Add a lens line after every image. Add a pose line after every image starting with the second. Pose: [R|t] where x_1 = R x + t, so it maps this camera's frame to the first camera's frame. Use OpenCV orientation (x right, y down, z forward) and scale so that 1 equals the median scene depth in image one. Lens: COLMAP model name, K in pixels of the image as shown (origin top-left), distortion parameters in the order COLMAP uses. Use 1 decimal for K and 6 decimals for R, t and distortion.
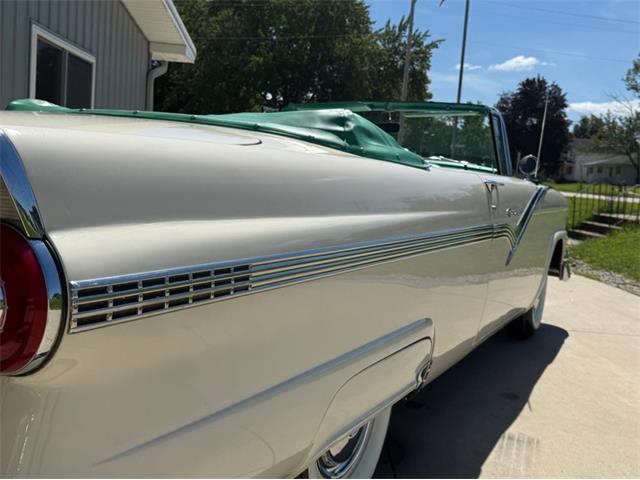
lens RADIAL K [[635.6, 0, 319.4], [0, 635.6, 233.8], [0, 0, 1]] dist [0.167203, -0.354642]
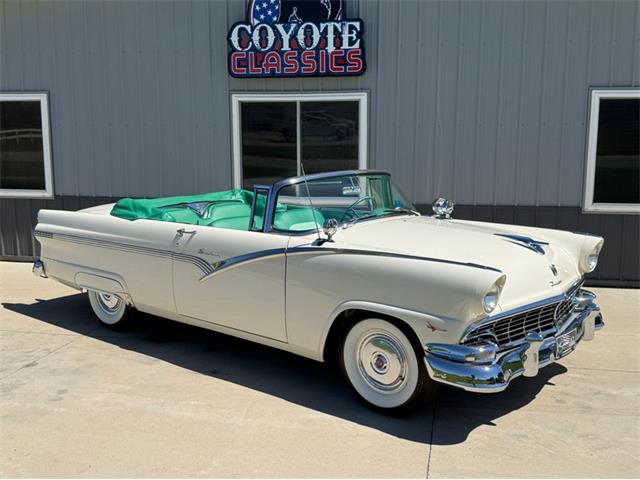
lens RADIAL K [[705.7, 0, 319.1], [0, 705.7, 243.2], [0, 0, 1]] dist [0.225750, -0.555598]
pose [[-0.209195, 0.076624, -0.974867, 0.119769], [-0.098009, 0.990262, 0.098866, -0.015536], [0.972950, 0.116228, -0.199648, 0.098449]]
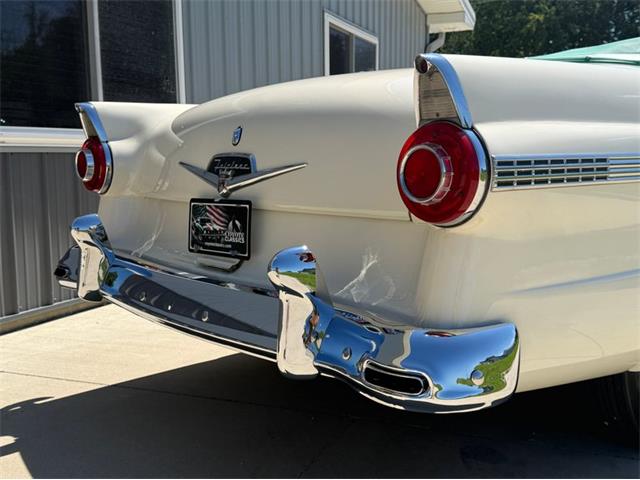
lens RADIAL K [[705.7, 0, 319.1], [0, 705.7, 243.2], [0, 0, 1]] dist [0.225750, -0.555598]
pose [[0.922025, -0.031400, -0.385856, -0.002001], [0.040384, 0.999069, 0.015199, 0.003635], [0.385019, -0.029597, 0.922434, -0.010220]]
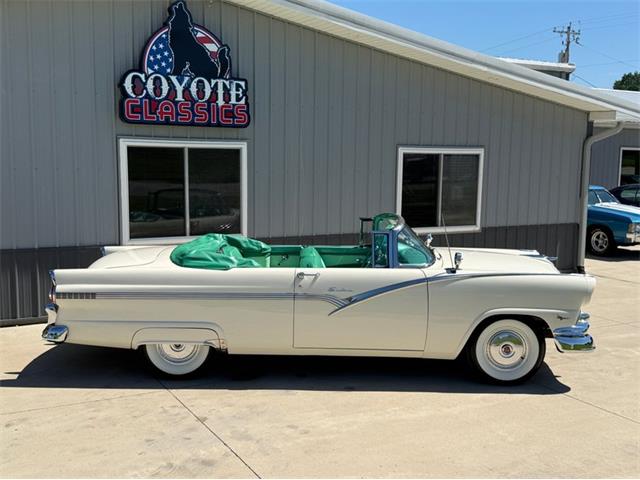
lens RADIAL K [[705.7, 0, 319.1], [0, 705.7, 243.2], [0, 0, 1]] dist [0.225750, -0.555598]
pose [[0.478331, 0.040247, -0.877257, 0.129219], [-0.053502, 0.998429, 0.016634, -0.012210], [0.876548, 0.038979, 0.479733, -0.004781]]
